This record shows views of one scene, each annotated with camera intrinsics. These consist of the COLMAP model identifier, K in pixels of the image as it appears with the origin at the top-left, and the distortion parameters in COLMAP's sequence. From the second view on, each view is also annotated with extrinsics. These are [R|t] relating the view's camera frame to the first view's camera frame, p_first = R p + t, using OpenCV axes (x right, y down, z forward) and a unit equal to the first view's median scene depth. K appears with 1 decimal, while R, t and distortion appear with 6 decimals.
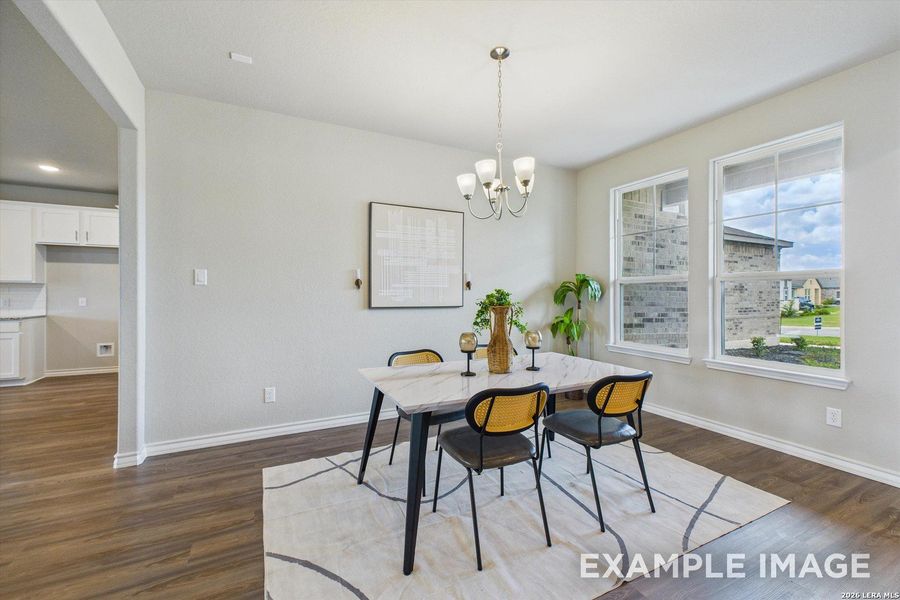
lens RADIAL K [[379.5, 0, 449.9], [0, 379.5, 295.6], [0, 0, 1]] dist [0.001415, 0.000203]
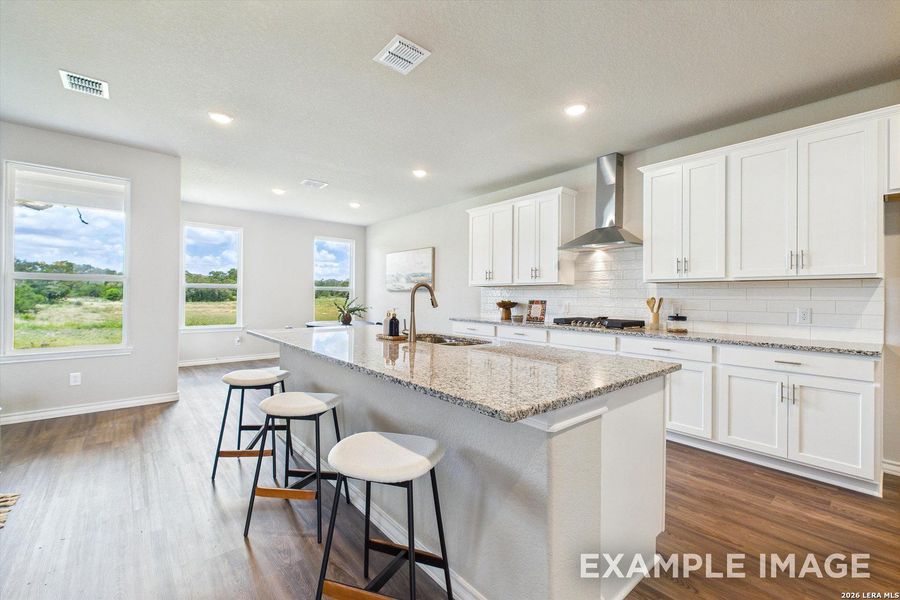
lens RADIAL K [[379.5, 0, 449.1], [0, 379.5, 296.5], [0, 0, 1]] dist [0.001415, 0.000203]
pose [[0.234307, 0.001181, -0.972162, -0.985080], [-0.012514, 0.999920, -0.001802, -0.002528], [0.972082, 0.012588, 0.234303, 0.473849]]
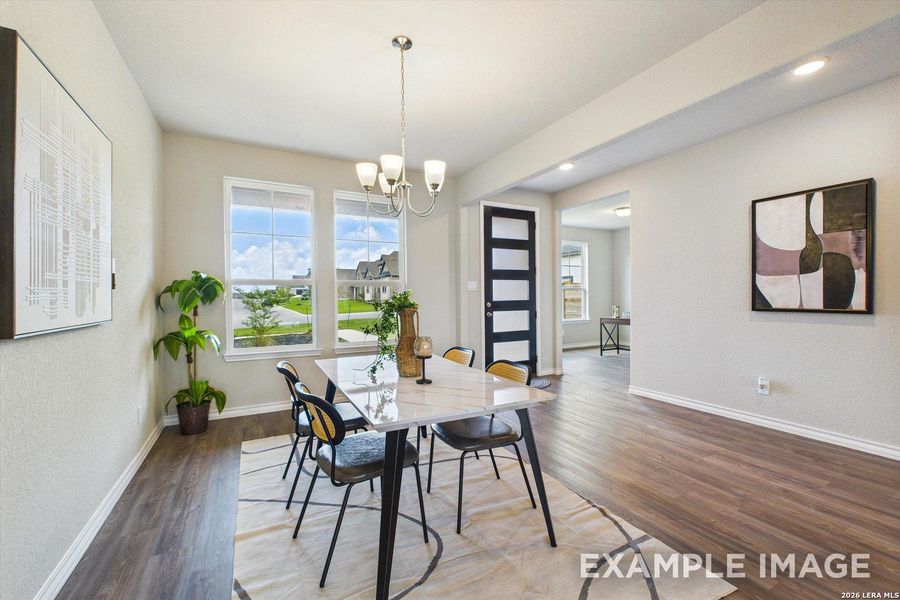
lens RADIAL K [[379.5, 0, 452.1], [0, 379.5, 291.4], [0, 0, 1]] dist [0.001415, 0.000203]
pose [[-0.021770, 0.010873, 0.999704, -0.495214], [0.010636, 0.999887, -0.010643, -0.000193], [-0.999706, 0.010401, -0.021883, 0.539051]]
